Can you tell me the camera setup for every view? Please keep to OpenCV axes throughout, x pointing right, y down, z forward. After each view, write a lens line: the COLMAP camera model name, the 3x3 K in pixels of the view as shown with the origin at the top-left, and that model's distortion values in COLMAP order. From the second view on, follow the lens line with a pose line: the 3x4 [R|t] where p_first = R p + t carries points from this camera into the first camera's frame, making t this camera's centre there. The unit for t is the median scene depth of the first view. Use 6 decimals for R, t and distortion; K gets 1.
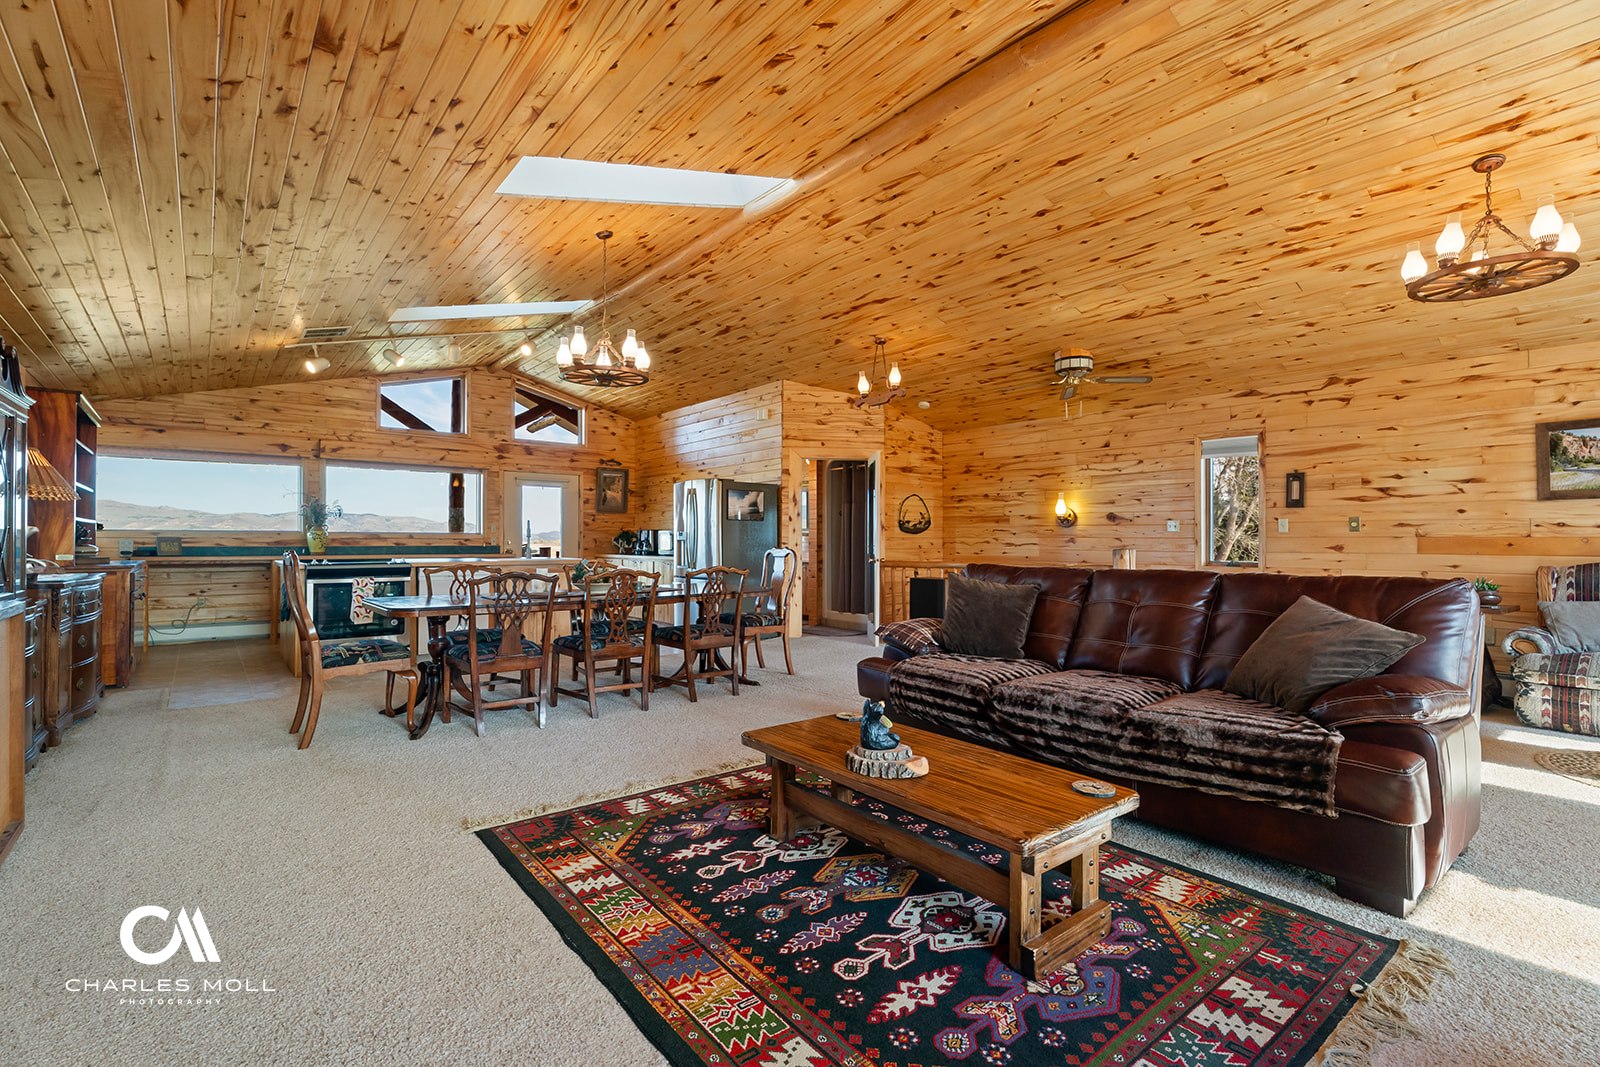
lens RADIAL K [[732.5, 0, 788.3], [0, 732.5, 532.4], [0, 0, 1]] dist [0.002822, -0.001707]
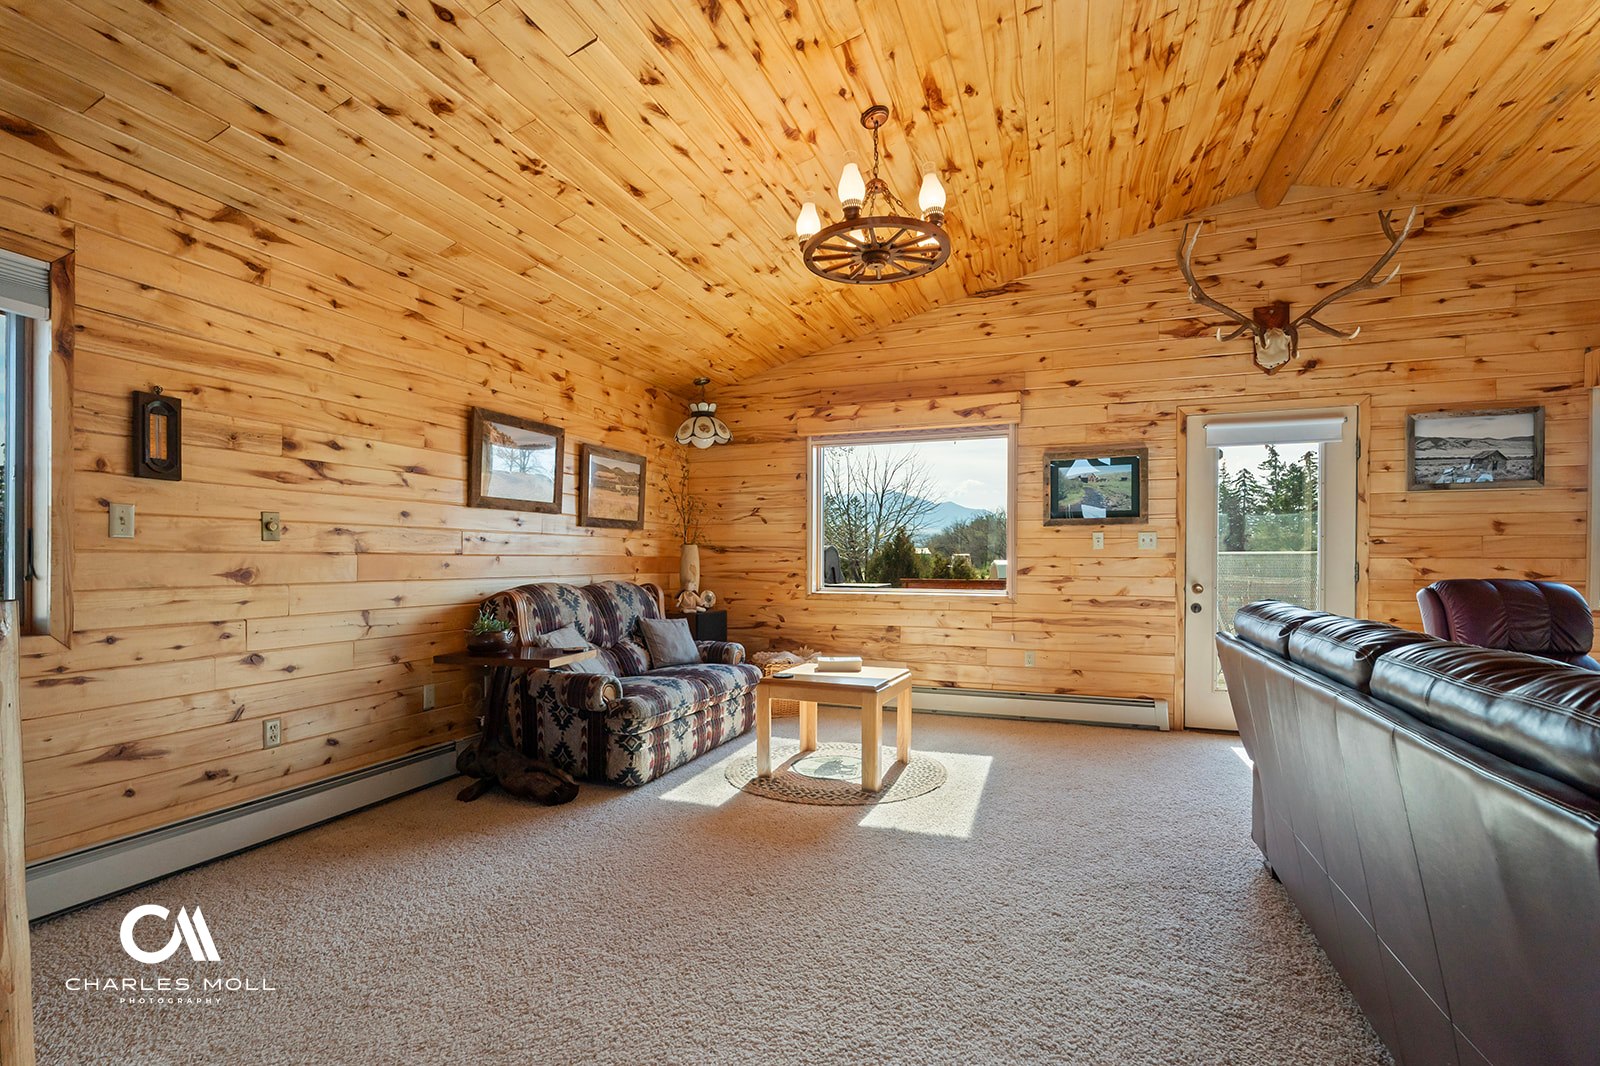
lens RADIAL K [[732.5, 0, 786.9], [0, 732.5, 563.8], [0, 0, 1]] dist [0.002822, -0.001707]
pose [[-0.499548, -0.005937, 0.866266, 0.159239], [-0.011326, 0.999936, 0.000322, 0.009649], [-0.866212, -0.009650, -0.499583, 0.901278]]
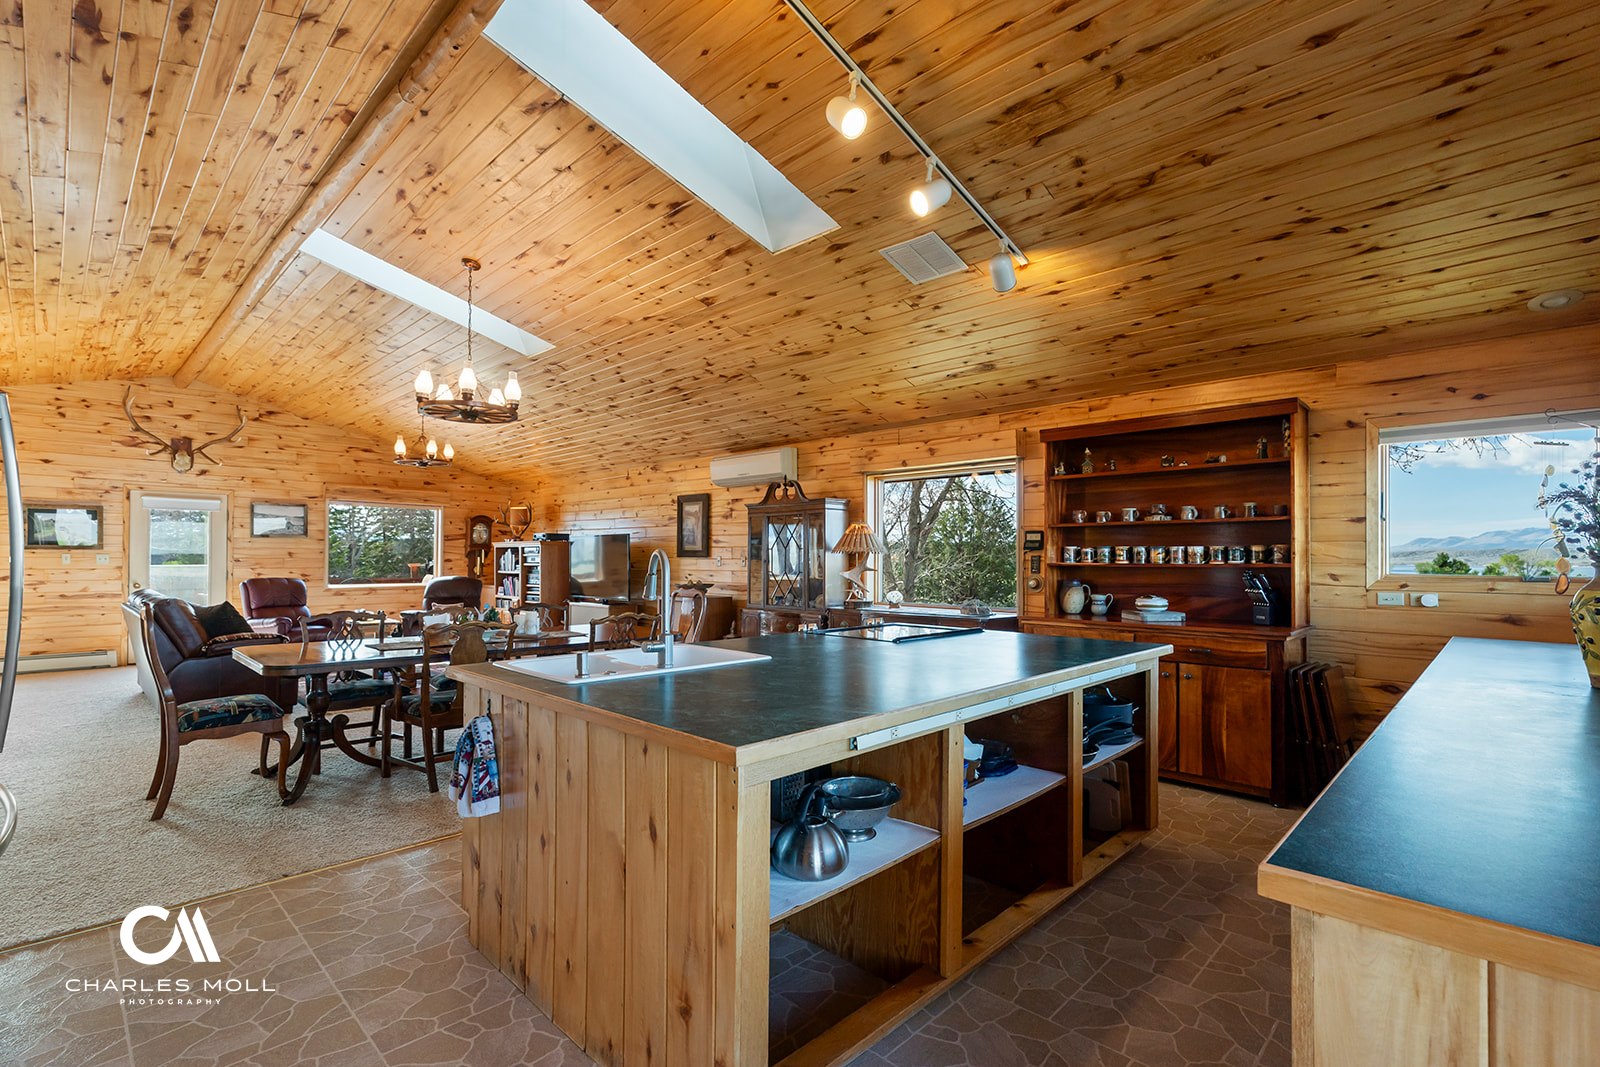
lens RADIAL K [[732.5, 0, 783.4], [0, 732.5, 553.3], [0, 0, 1]] dist [0.002822, -0.001707]
pose [[-0.995100, -0.005135, -0.098745, -0.482637], [-0.003301, 0.999819, -0.018724, -0.009048], [0.098823, -0.018306, -0.994937, 1.661956]]
